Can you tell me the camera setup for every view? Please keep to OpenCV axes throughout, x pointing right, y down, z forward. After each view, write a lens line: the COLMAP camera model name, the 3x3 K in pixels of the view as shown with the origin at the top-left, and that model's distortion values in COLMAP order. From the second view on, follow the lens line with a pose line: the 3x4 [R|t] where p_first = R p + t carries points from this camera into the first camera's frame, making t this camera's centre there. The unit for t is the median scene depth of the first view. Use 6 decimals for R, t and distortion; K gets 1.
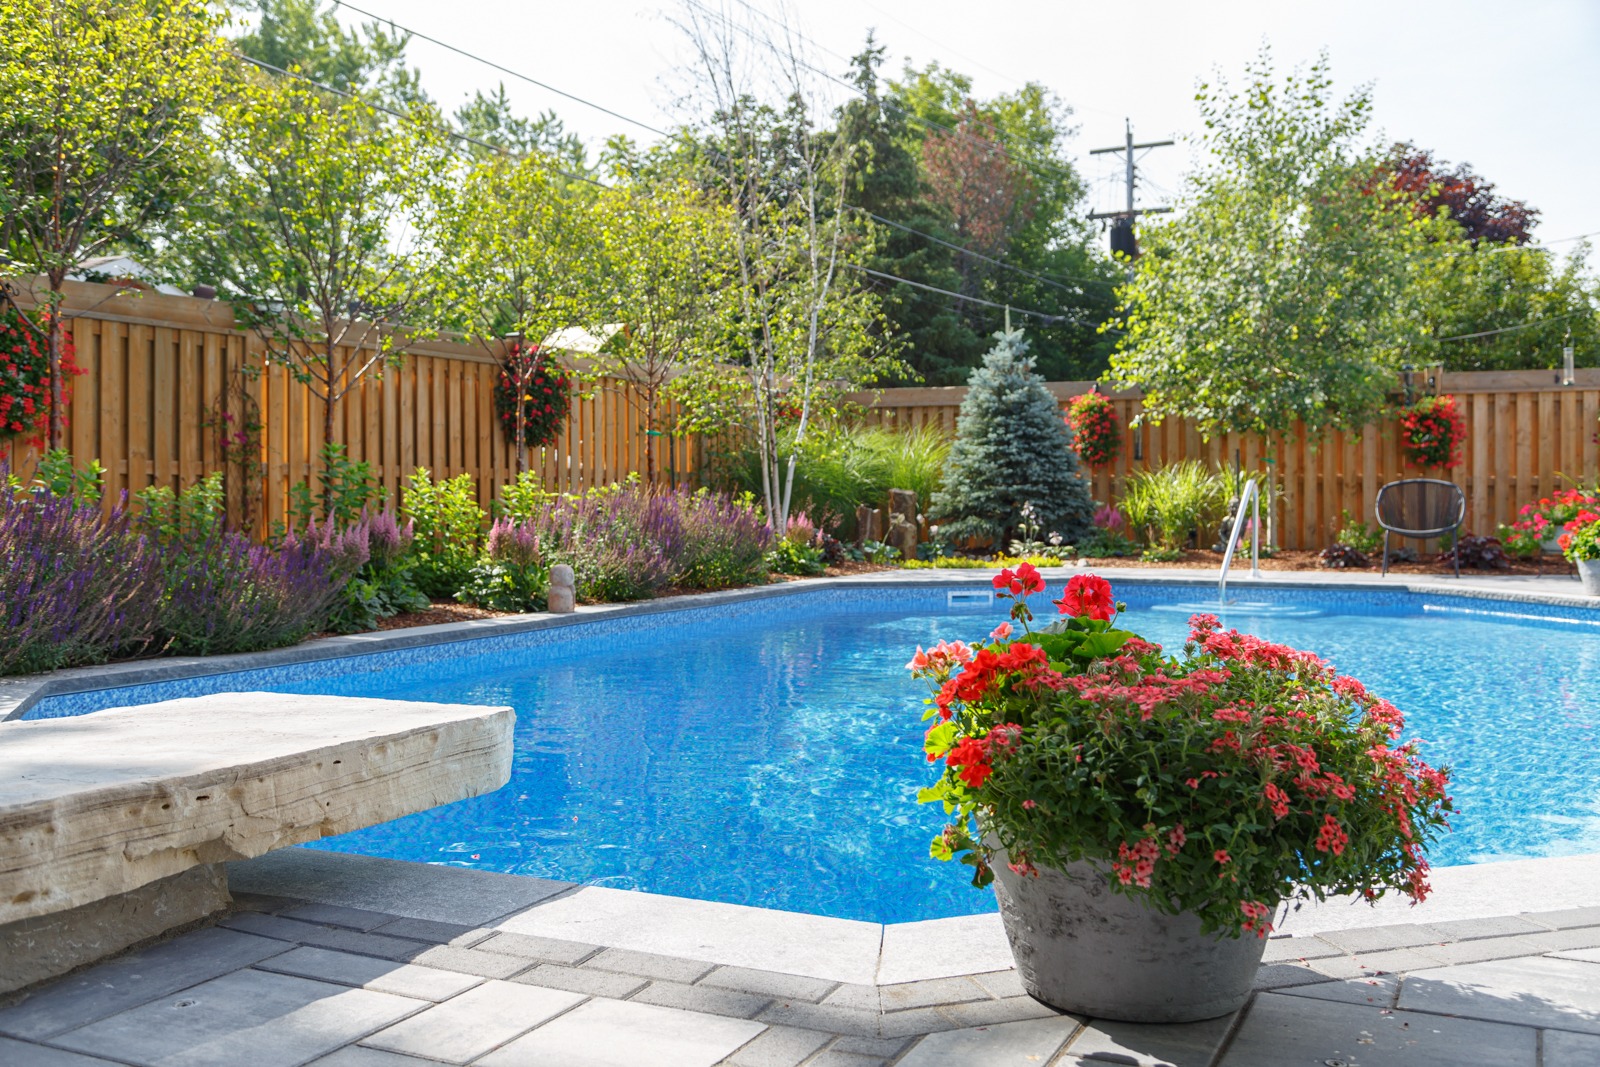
lens RADIAL K [[1670.5, 0, 785.9], [0, 1670.5, 521.6], [0, 0, 1]] dist [0.010148, 0.000000]
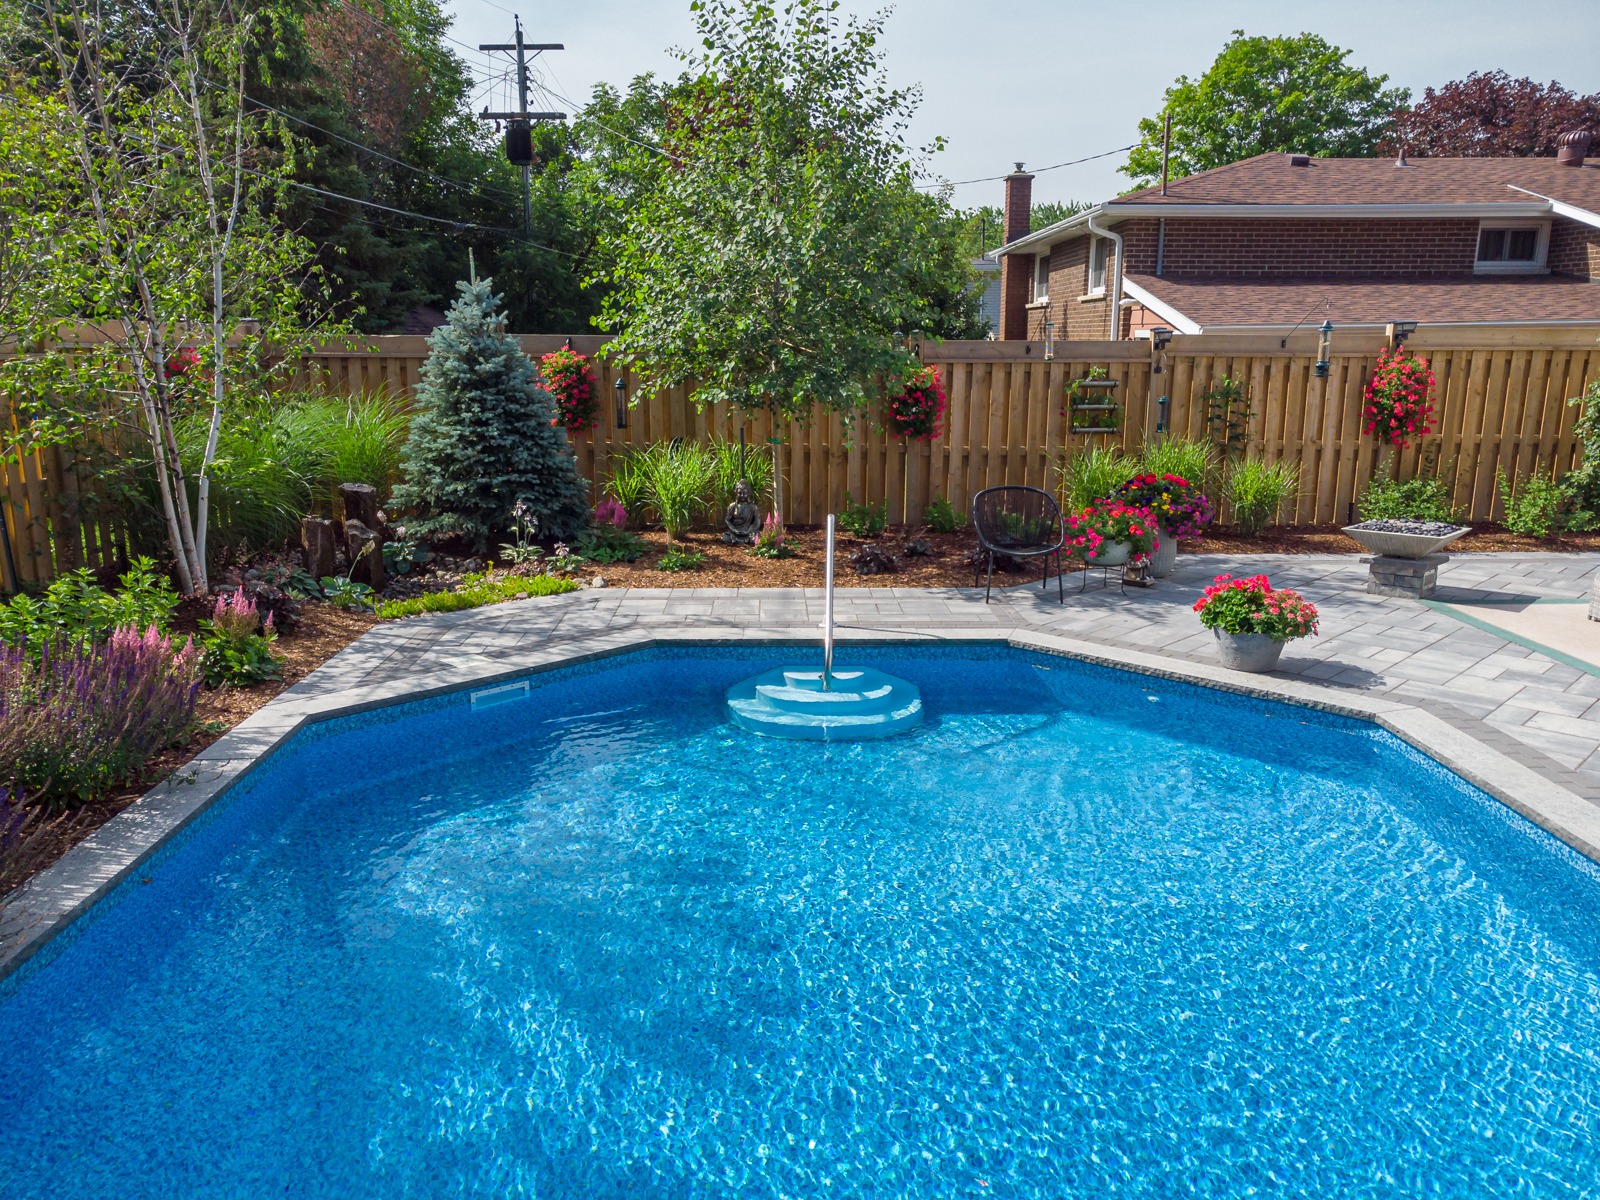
lens RADIAL K [[1221.0, 0, 808.0], [0, 1221.0, 606.1], [0, 0, 1]] dist [0.021422, 0.005419]
pose [[0.890291, -0.092325, 0.445935, -0.005890], [-0.003215, 0.977934, 0.208889, -0.085594], [-0.455381, -0.187406, 0.870349, 0.371107]]
